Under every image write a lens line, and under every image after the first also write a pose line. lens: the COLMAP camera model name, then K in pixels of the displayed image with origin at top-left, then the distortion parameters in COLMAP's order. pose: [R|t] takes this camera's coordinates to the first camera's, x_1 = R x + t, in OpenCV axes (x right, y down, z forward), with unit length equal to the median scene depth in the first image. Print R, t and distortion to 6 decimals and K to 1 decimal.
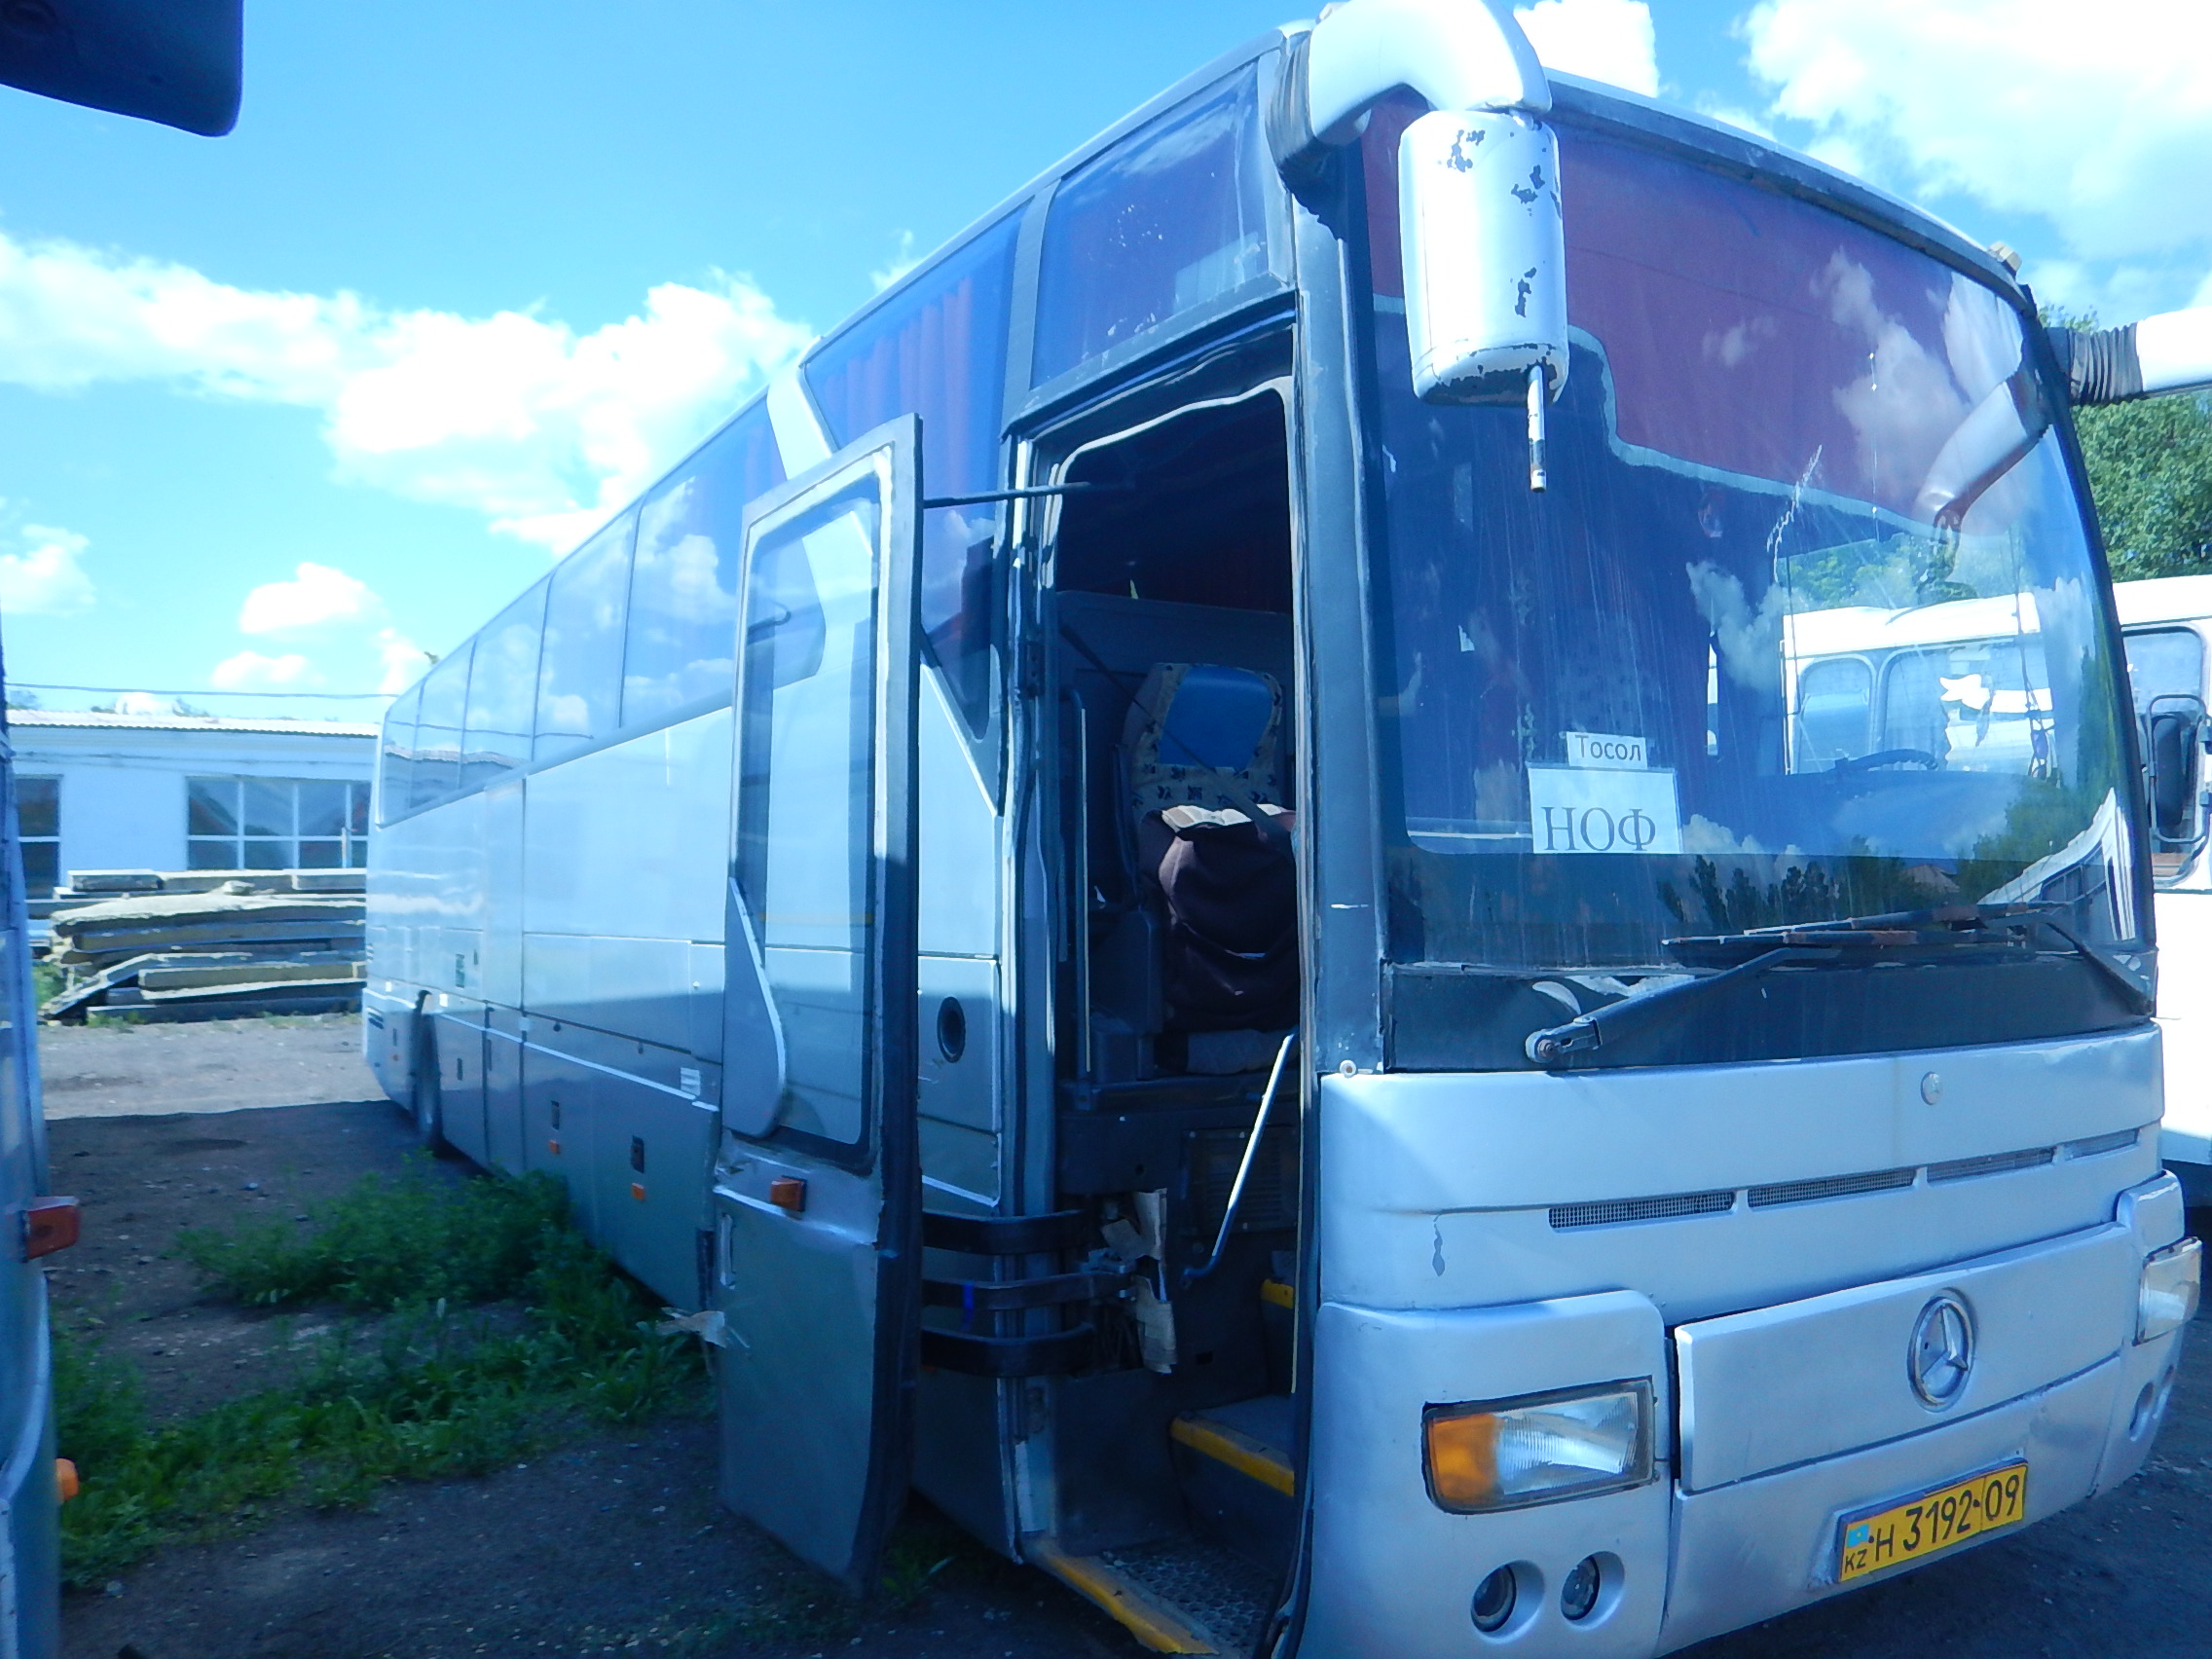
lens RADIAL K [[1508.9, 0, 1113.6], [0, 1508.9, 818.9], [0, 0, 1]] dist [0.022482, 0.001849]
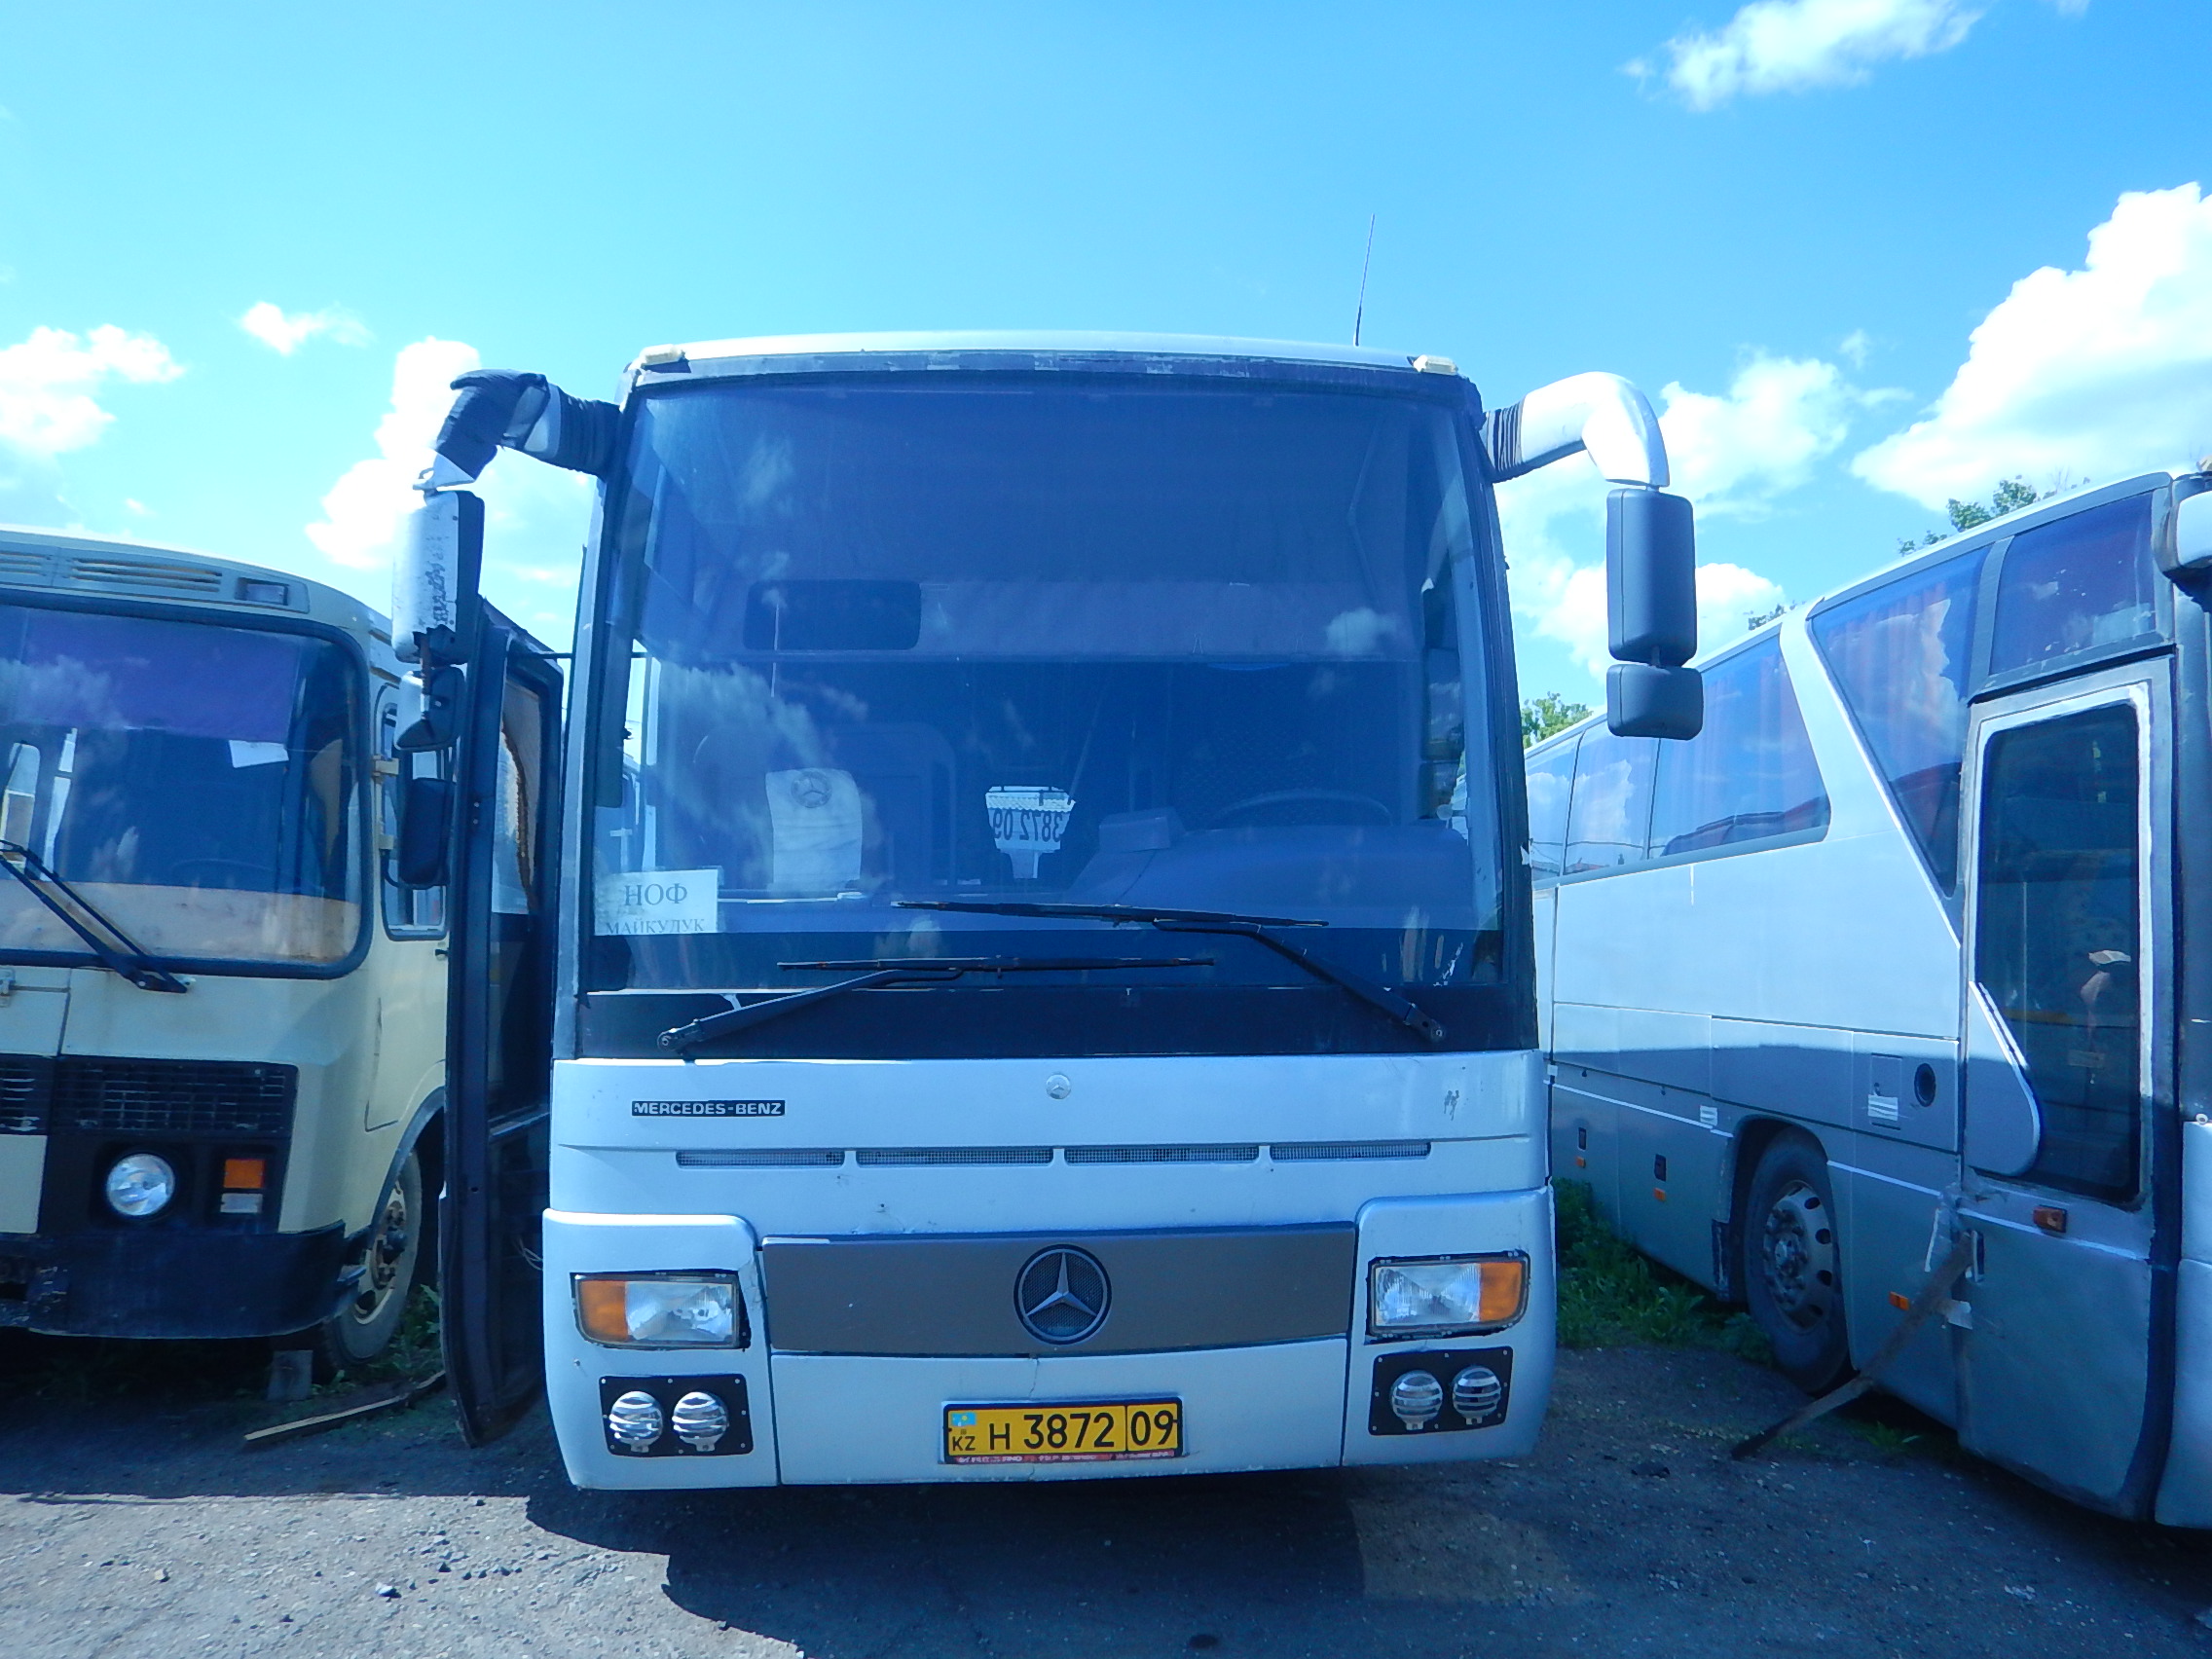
lens RADIAL K [[1508.9, 0, 1113.6], [0, 1508.9, 818.9], [0, 0, 1]] dist [0.022482, 0.001849]
pose [[0.832163, 0.011470, -0.554412, 0.063899], [-0.042773, 0.998135, -0.043552, -0.027439], [0.552879, 0.059956, 0.831102, -0.786410]]
